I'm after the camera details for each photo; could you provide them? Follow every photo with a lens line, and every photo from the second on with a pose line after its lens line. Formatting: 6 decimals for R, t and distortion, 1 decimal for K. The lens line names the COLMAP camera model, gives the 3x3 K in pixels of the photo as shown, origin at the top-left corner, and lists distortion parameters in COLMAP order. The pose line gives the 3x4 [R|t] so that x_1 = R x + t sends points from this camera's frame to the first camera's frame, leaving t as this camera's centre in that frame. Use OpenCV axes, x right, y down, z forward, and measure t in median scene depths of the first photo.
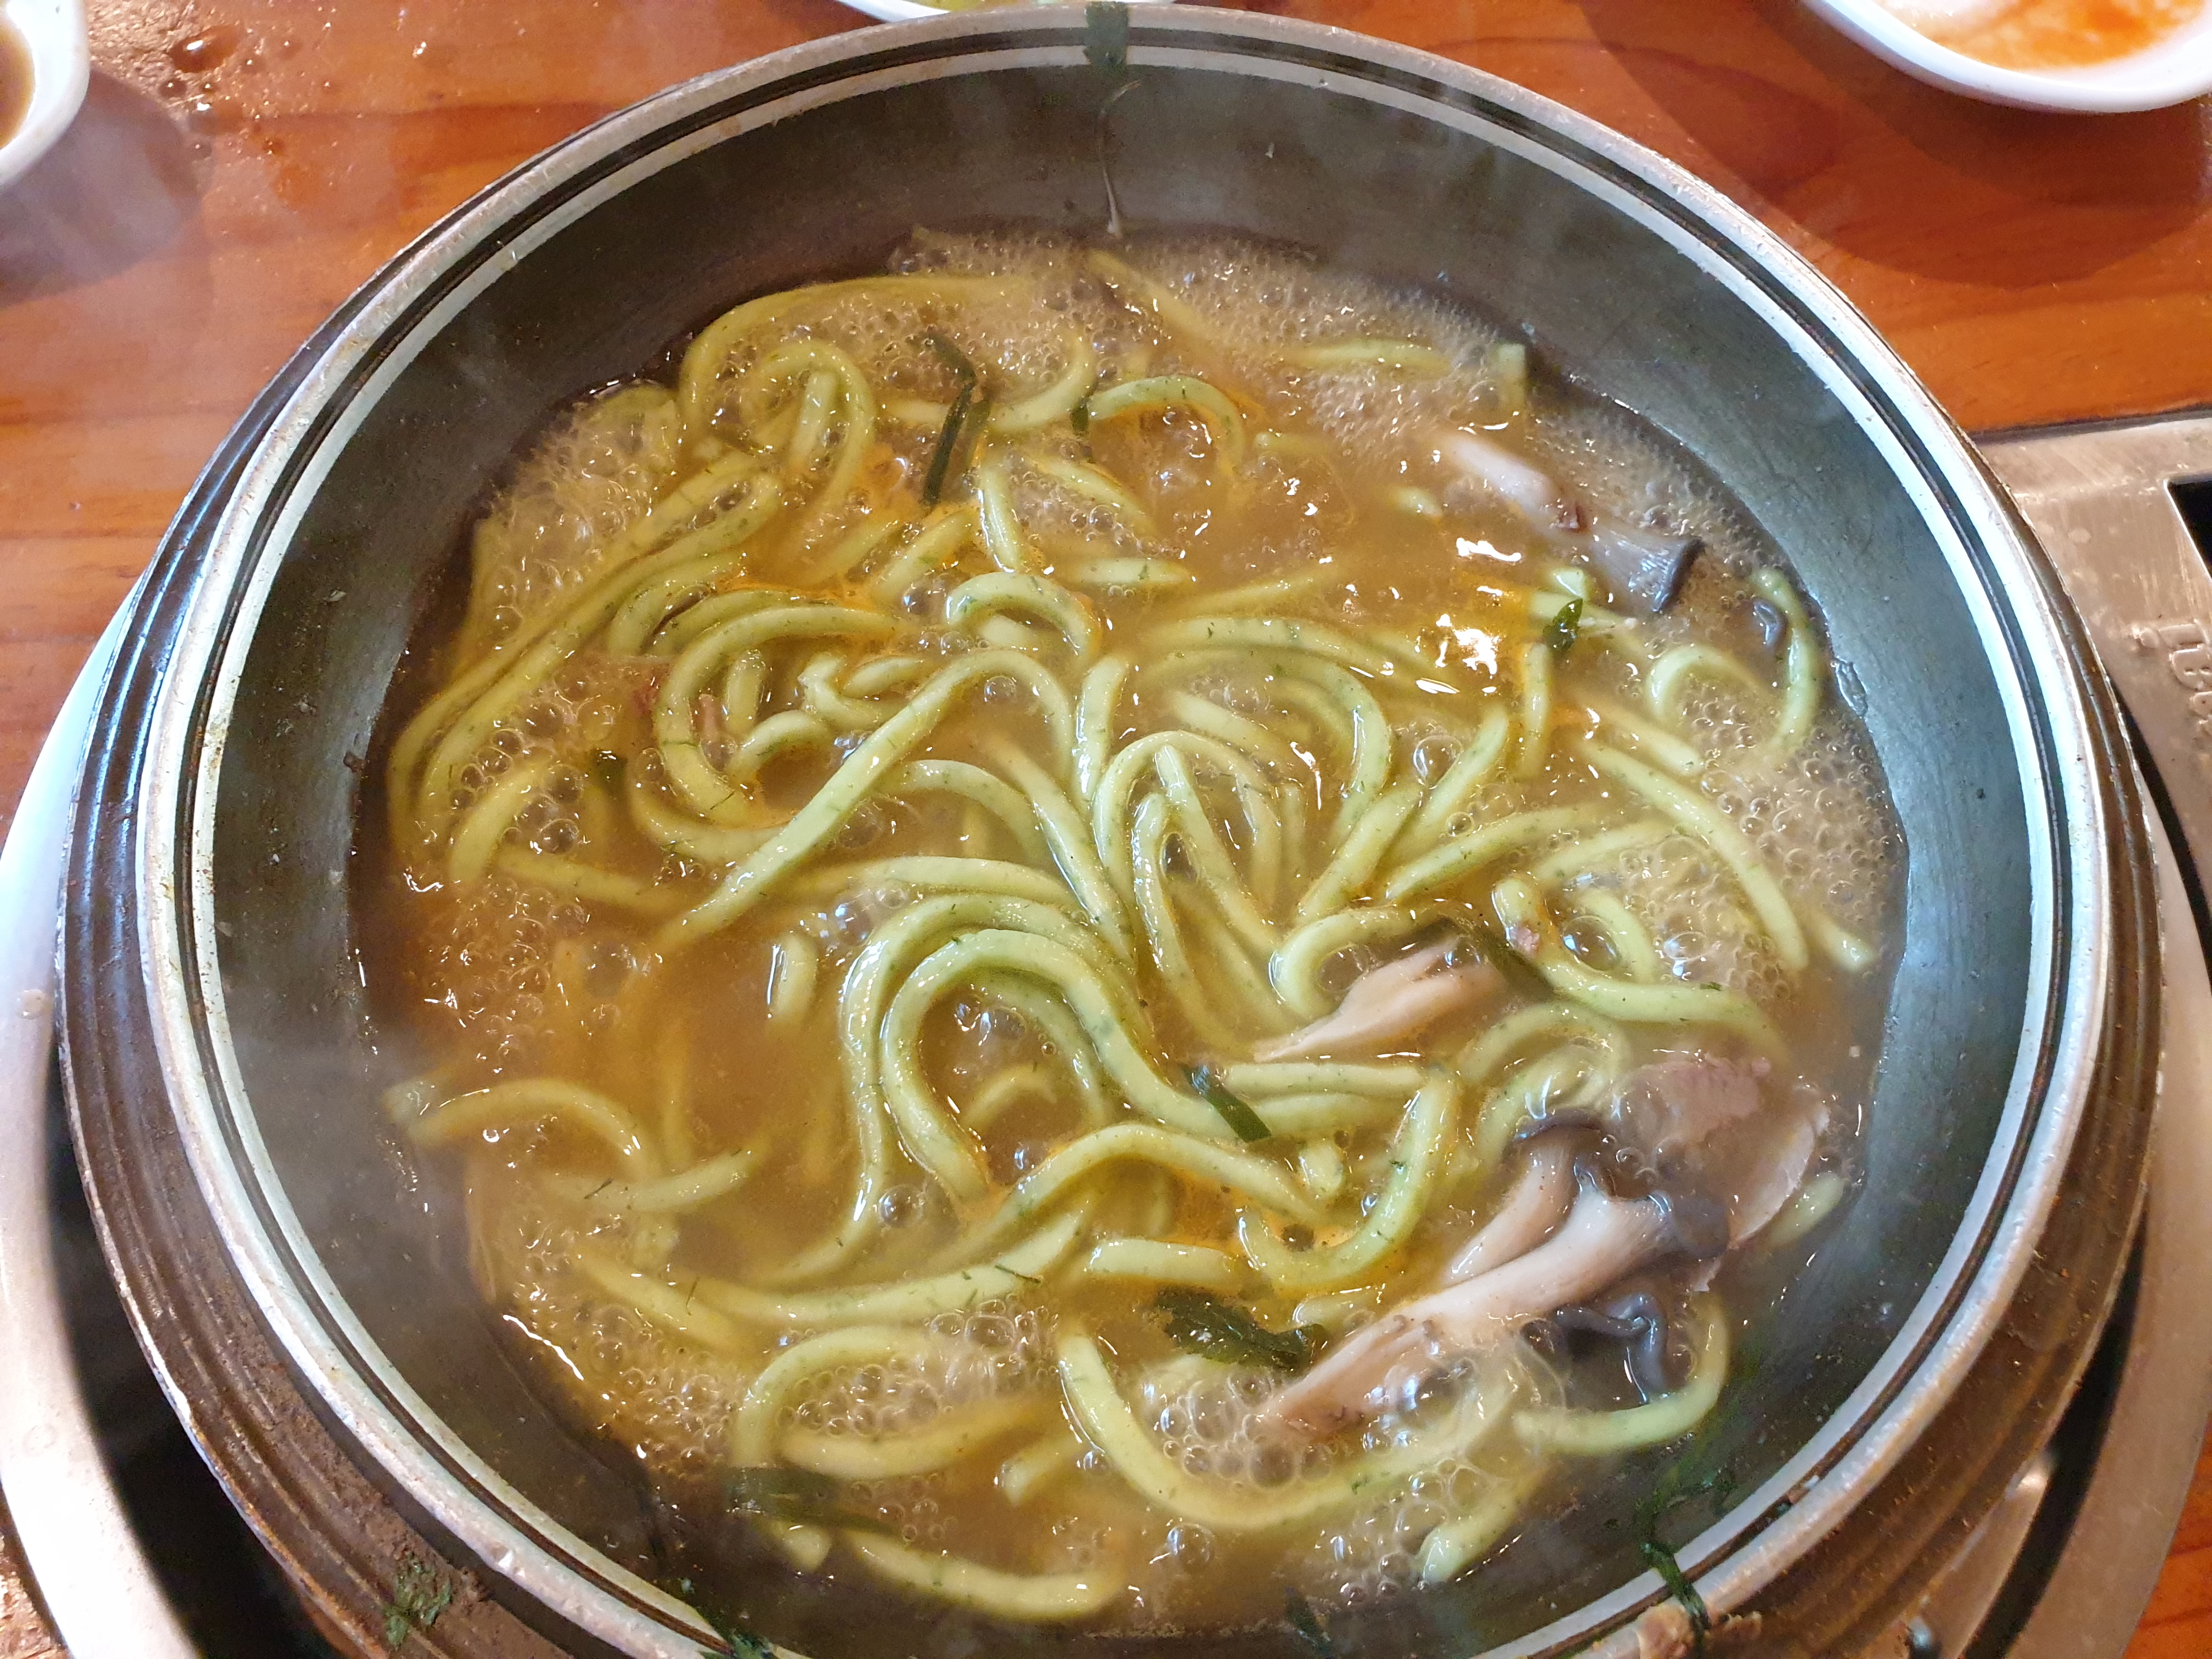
lens RADIAL K [[1720.9, 0, 1108.8], [0, 1720.9, 809.7], [0, 0, 1]] dist [-0.008275, -0.001202]
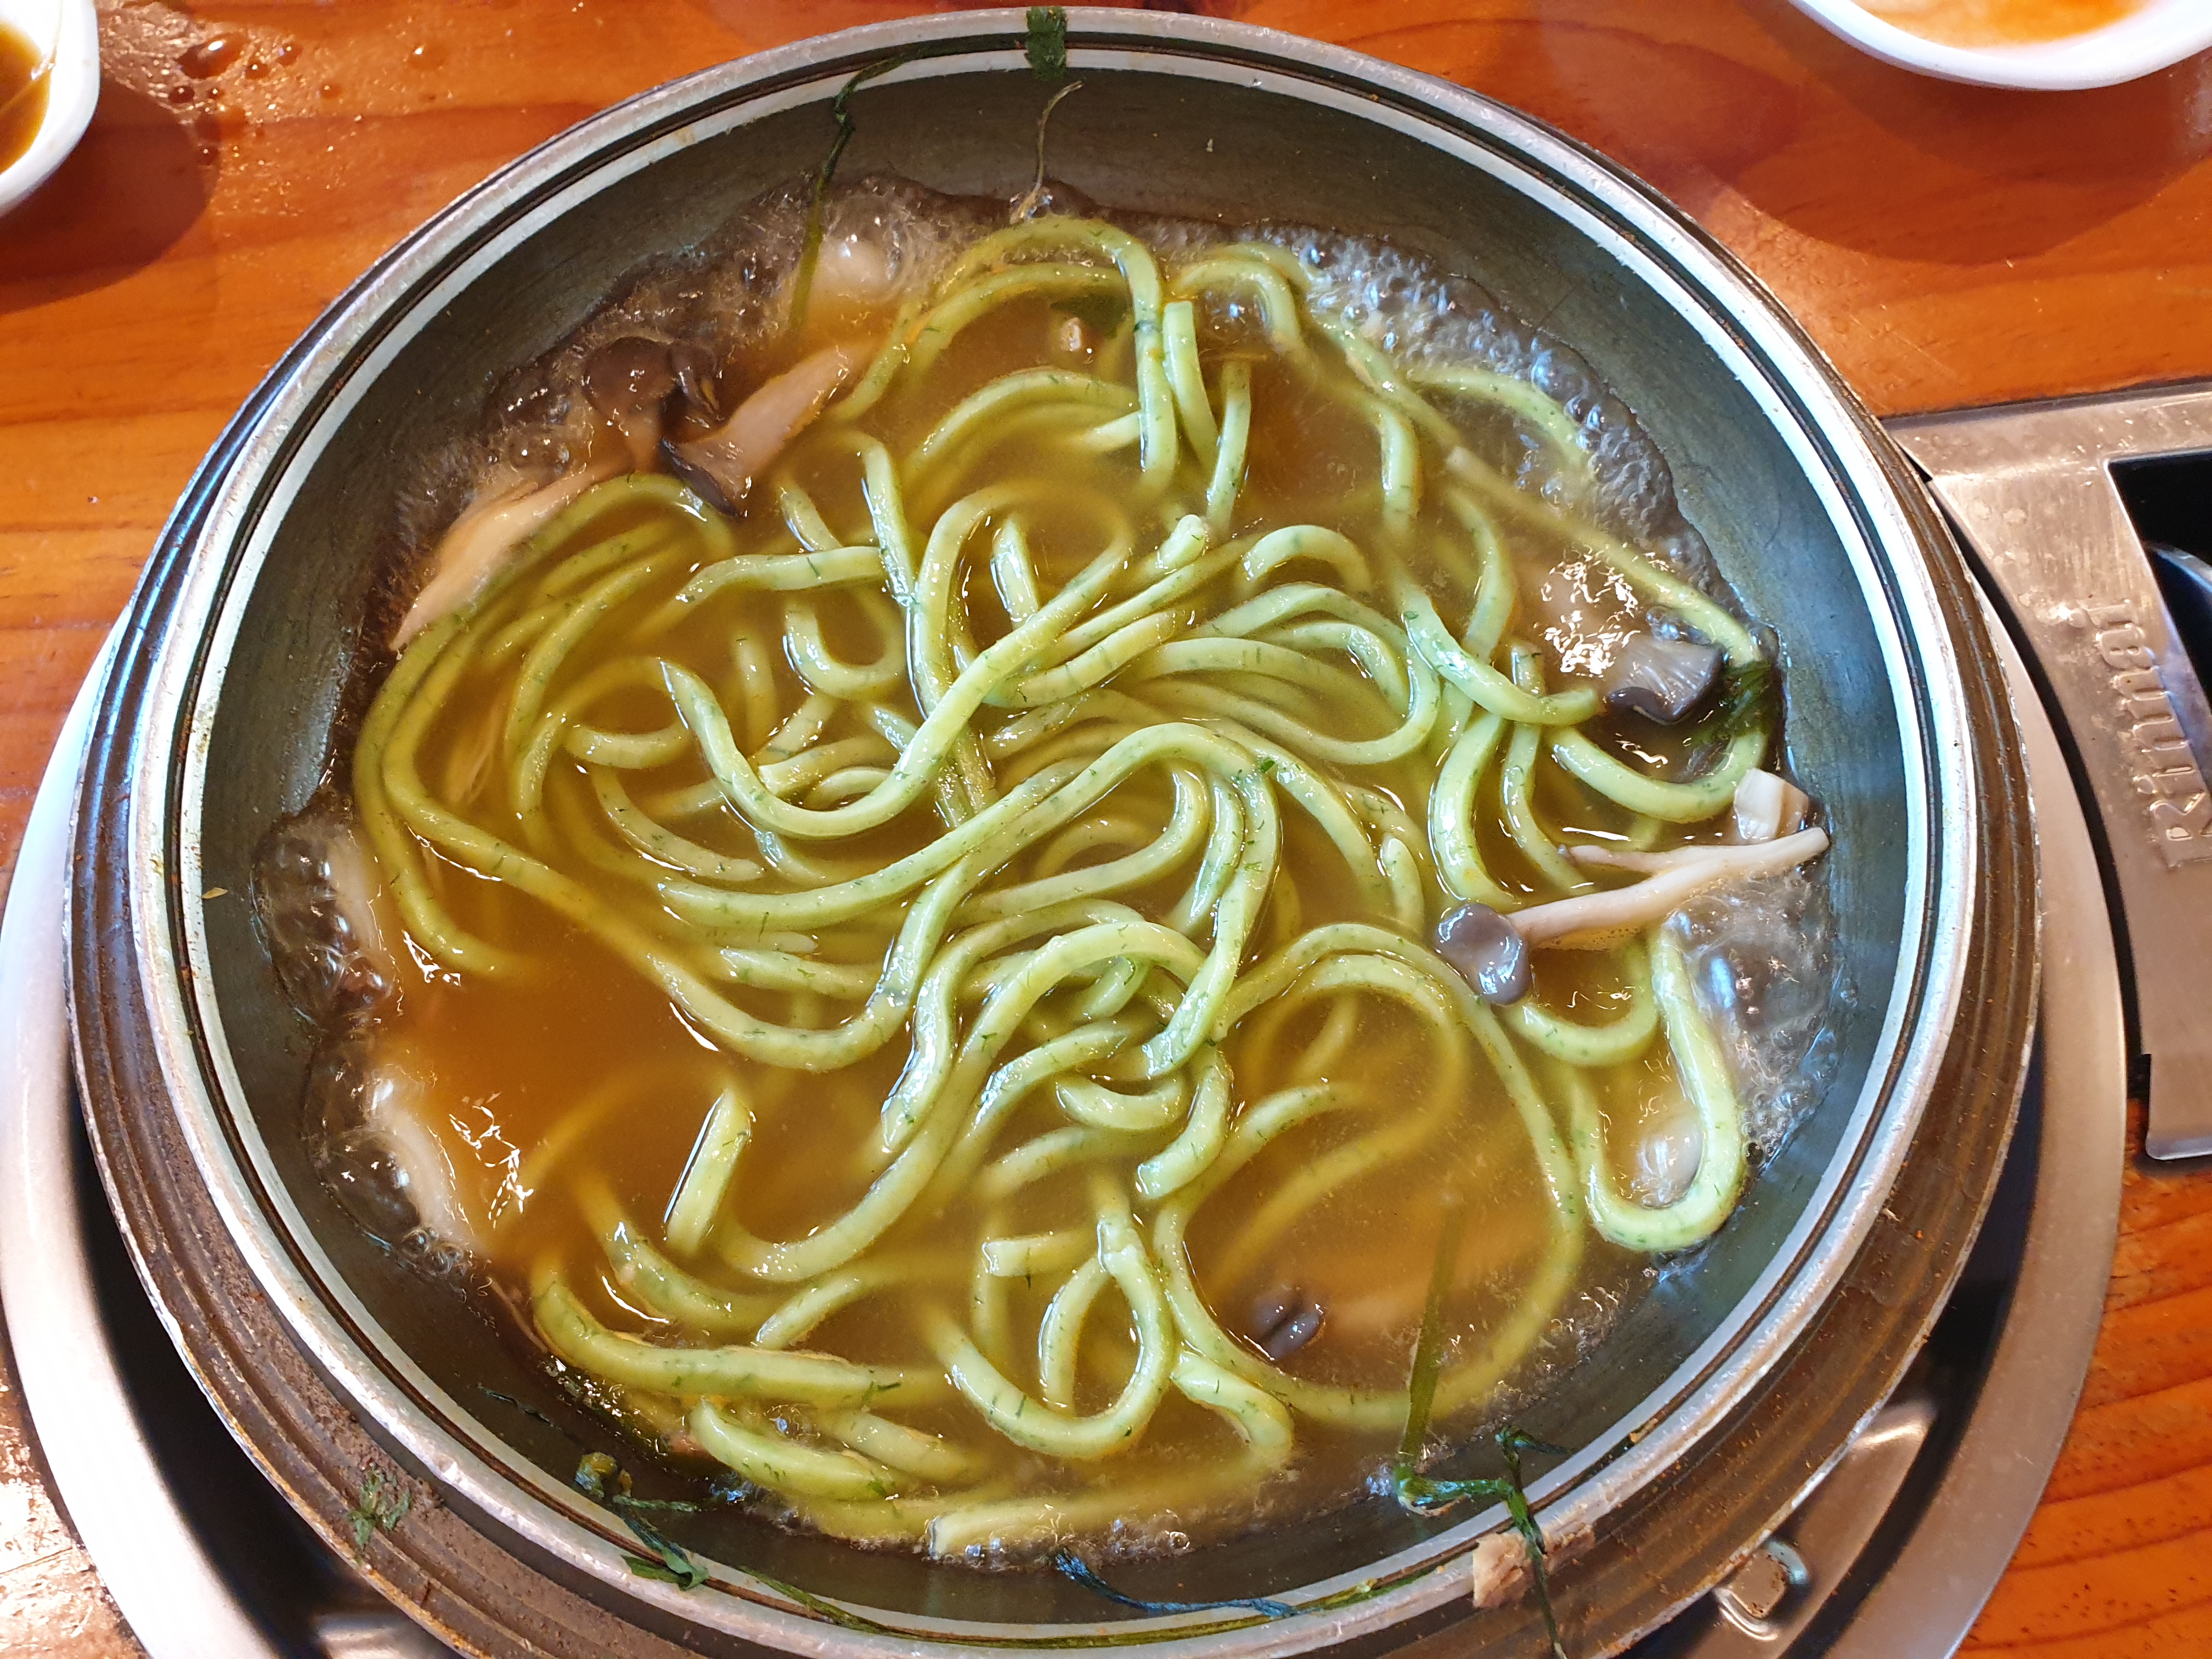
lens RADIAL K [[1720.9, 0, 1096.4], [0, 1720.9, 825.3], [0, 0, 1]] dist [-0.008275, -0.001202]
pose [[0.999008, 0.002864, -0.044443, 0.091473], [-0.001164, 0.999268, 0.038232, -0.019779], [0.044520, -0.038142, 0.998280, -0.061848]]
